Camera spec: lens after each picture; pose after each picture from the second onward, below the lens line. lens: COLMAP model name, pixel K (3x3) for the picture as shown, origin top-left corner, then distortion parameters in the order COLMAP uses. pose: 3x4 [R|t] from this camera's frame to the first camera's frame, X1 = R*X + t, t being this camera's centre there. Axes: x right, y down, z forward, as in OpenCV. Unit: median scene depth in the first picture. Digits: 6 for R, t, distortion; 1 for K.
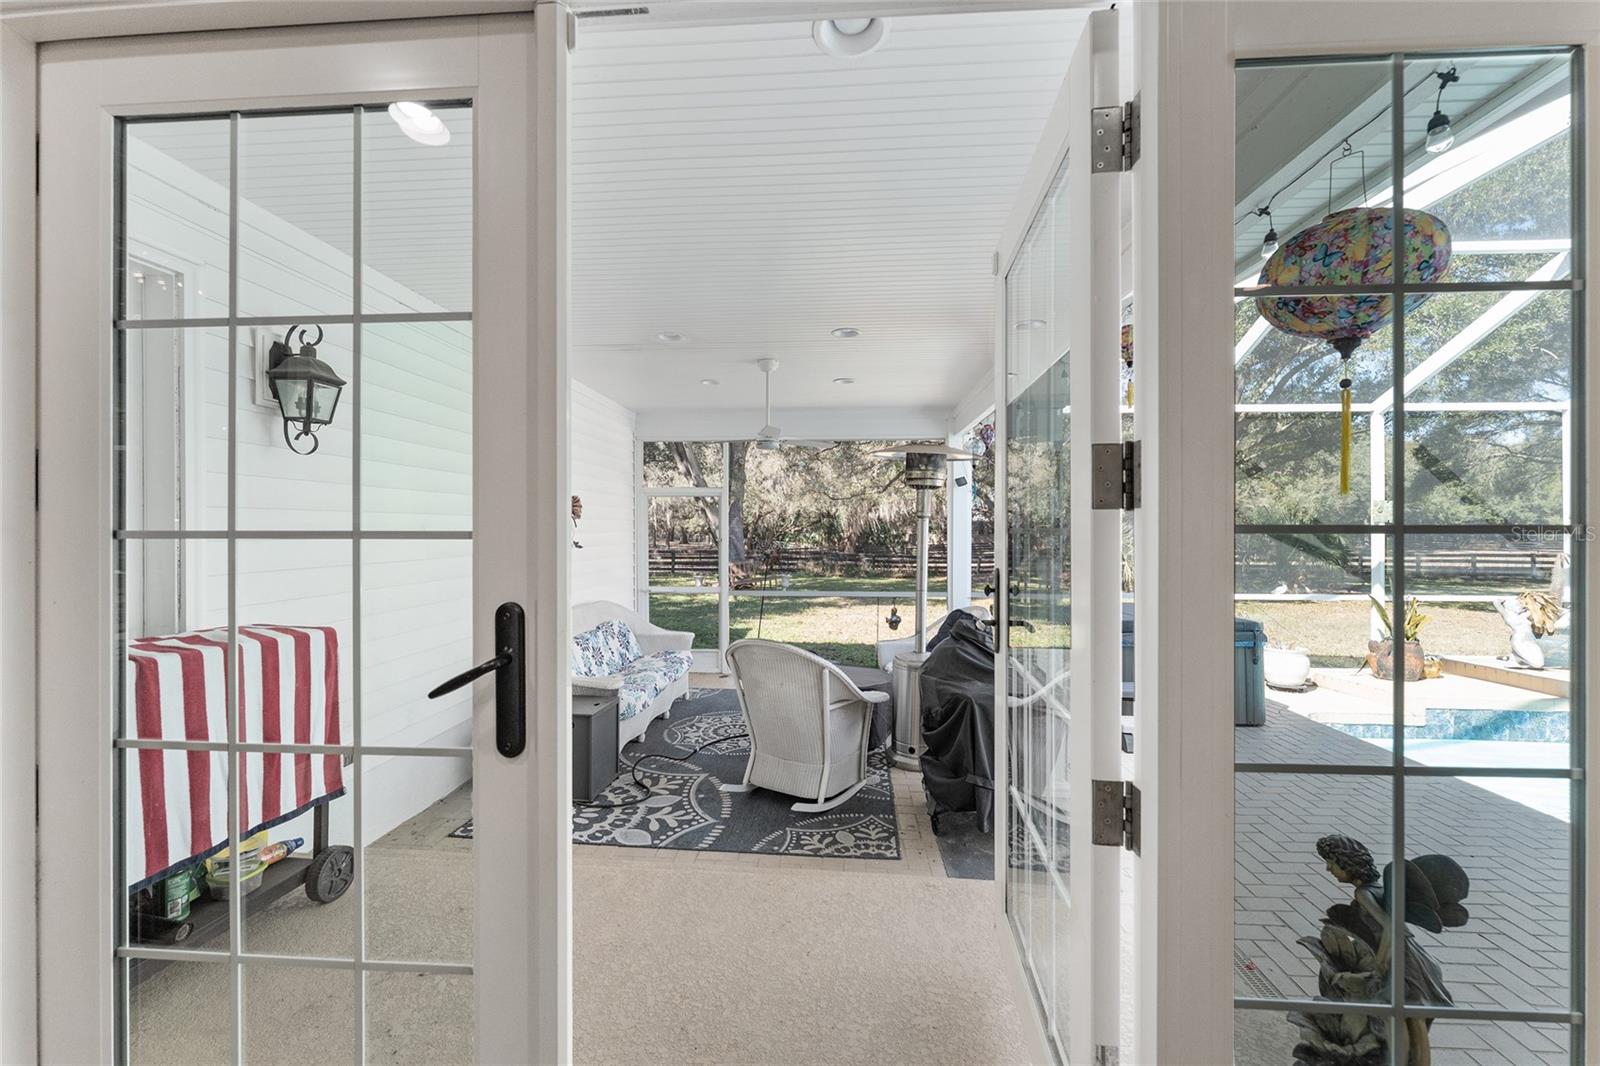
lens RADIAL K [[634.9, 0, 807.4], [0, 634.9, 530.5], [0, 0, 1]] dist [0.000404, -0.000608]
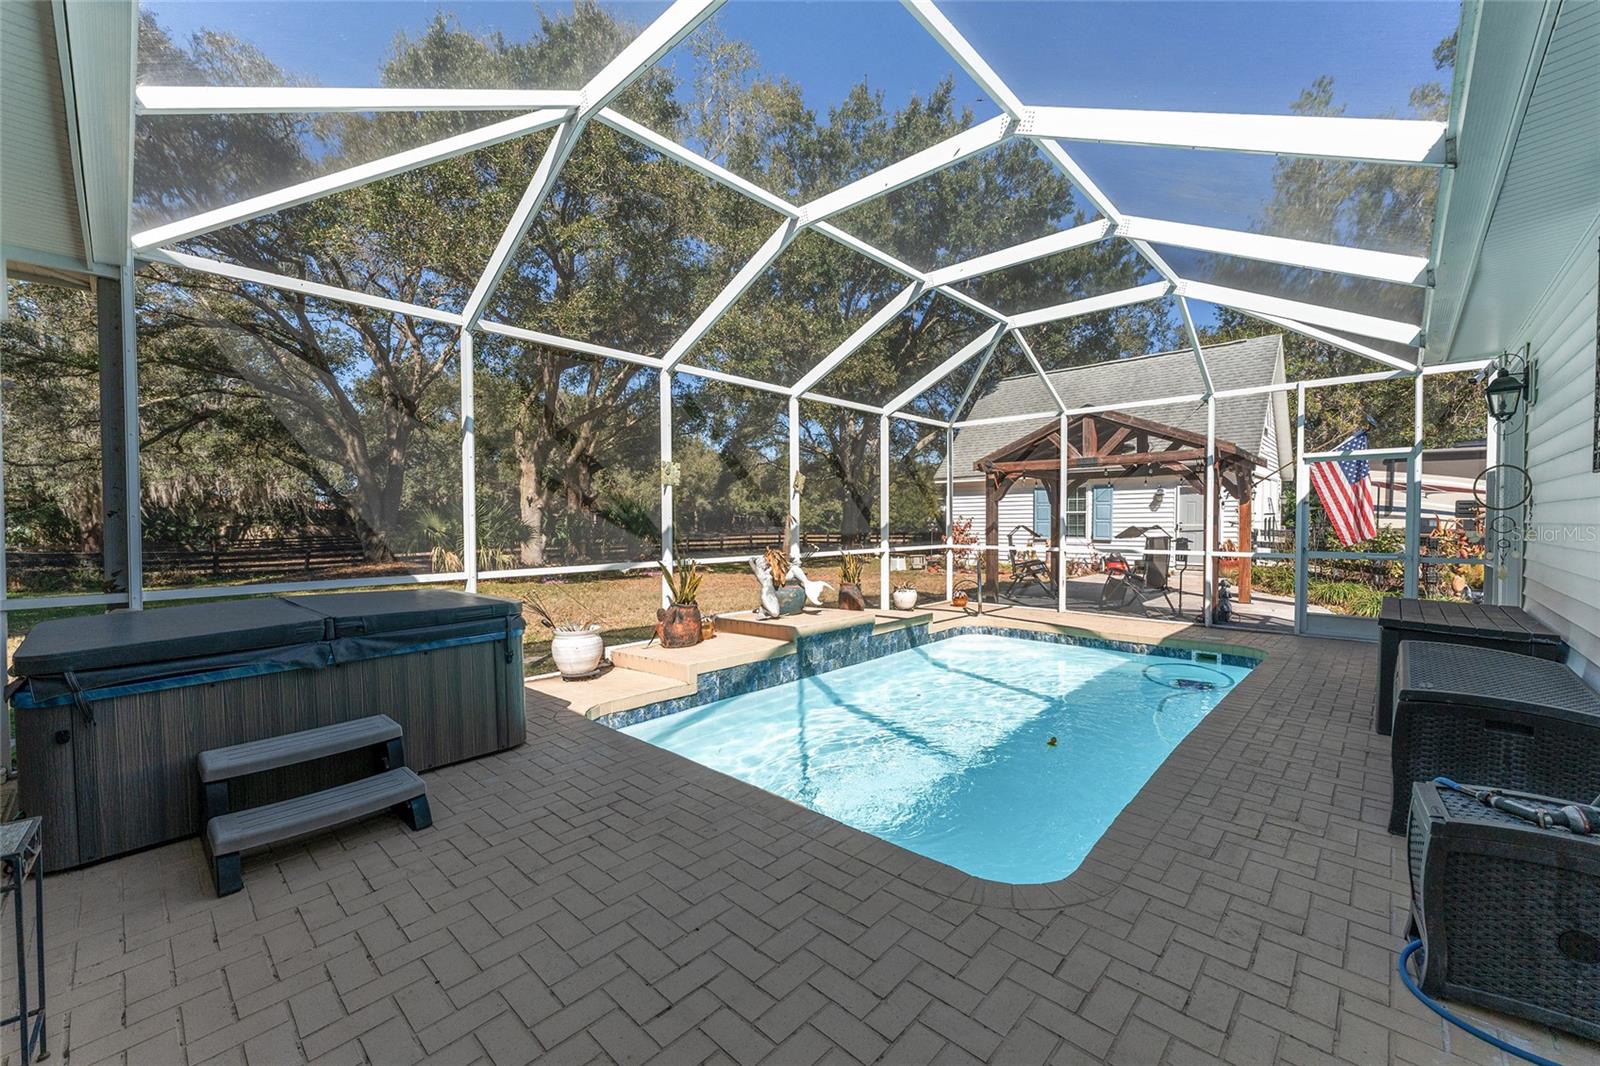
lens RADIAL K [[634.9, 0, 796.6], [0, 634.9, 532.2], [0, 0, 1]] dist [0.000404, -0.000608]
pose [[0.638852, -0.018281, 0.769113, 0.413996], [0.005813, 0.999804, 0.018936, 0.060277], [-0.769308, -0.007626, 0.638833, 0.338609]]
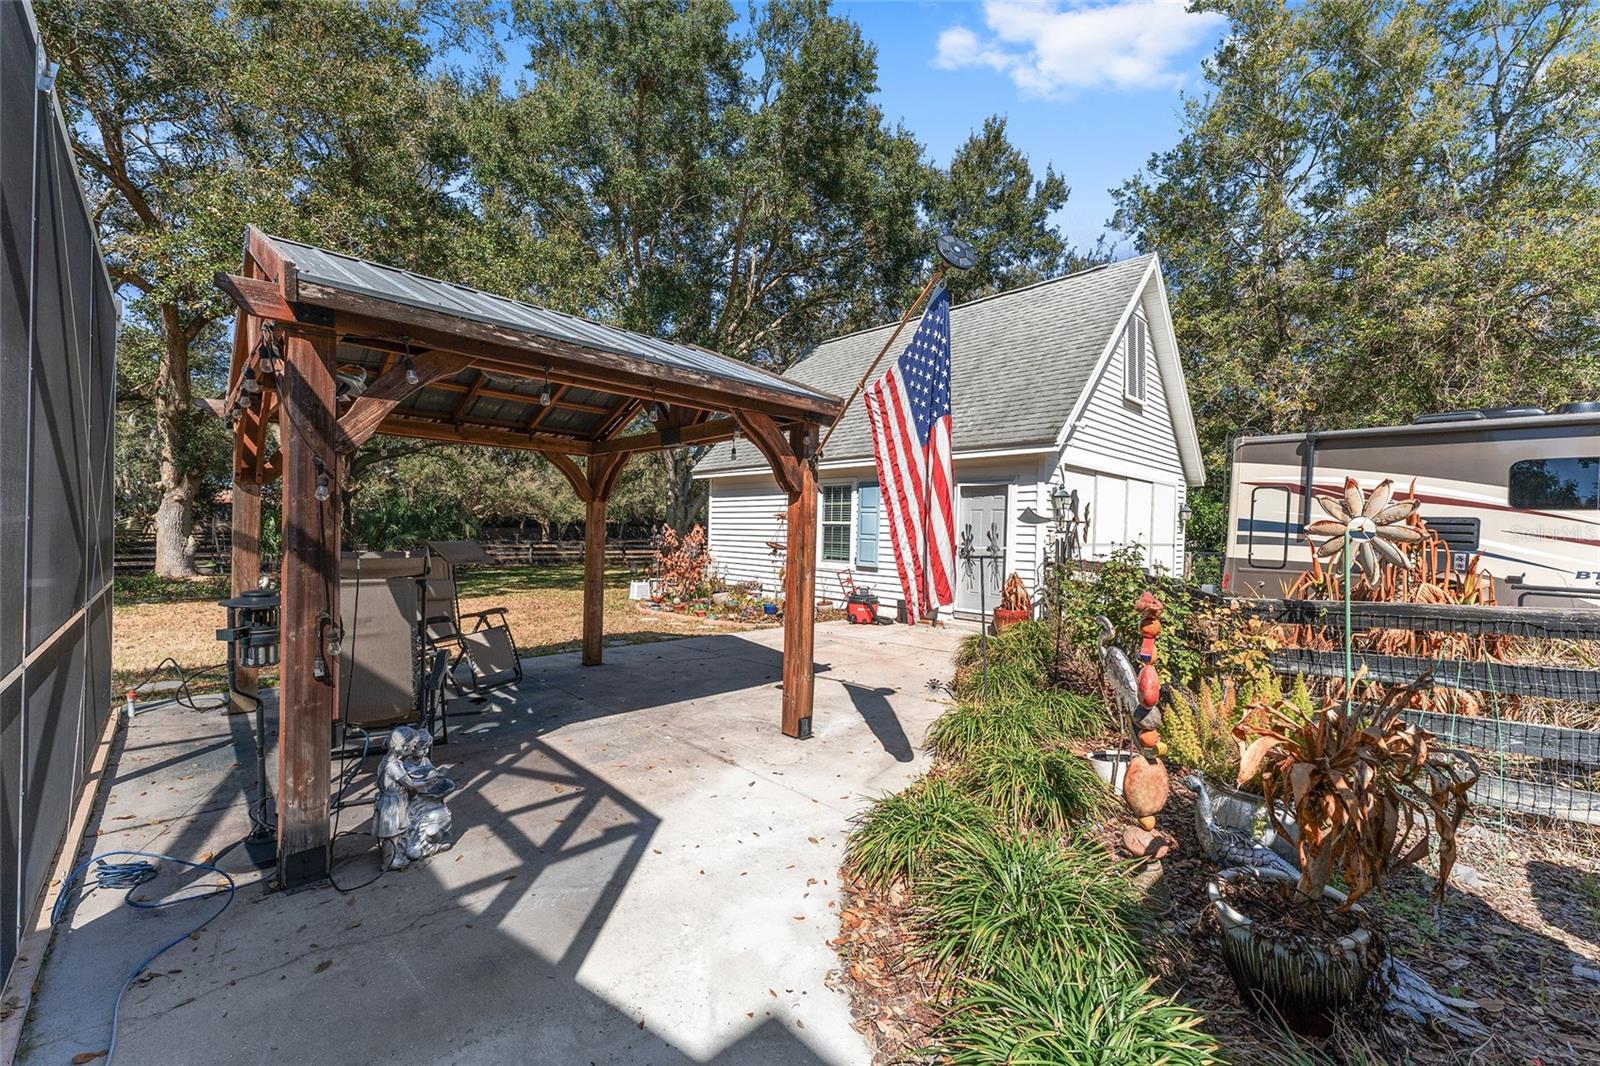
lens RADIAL K [[634.9, 0, 802.9], [0, 634.9, 534.5], [0, 0, 1]] dist [0.000404, -0.000608]
pose [[0.673558, 0.010106, 0.739065, 2.671639], [-0.020705, 0.999772, 0.005198, 0.056342], [-0.738844, -0.018804, 0.673614, -0.144715]]
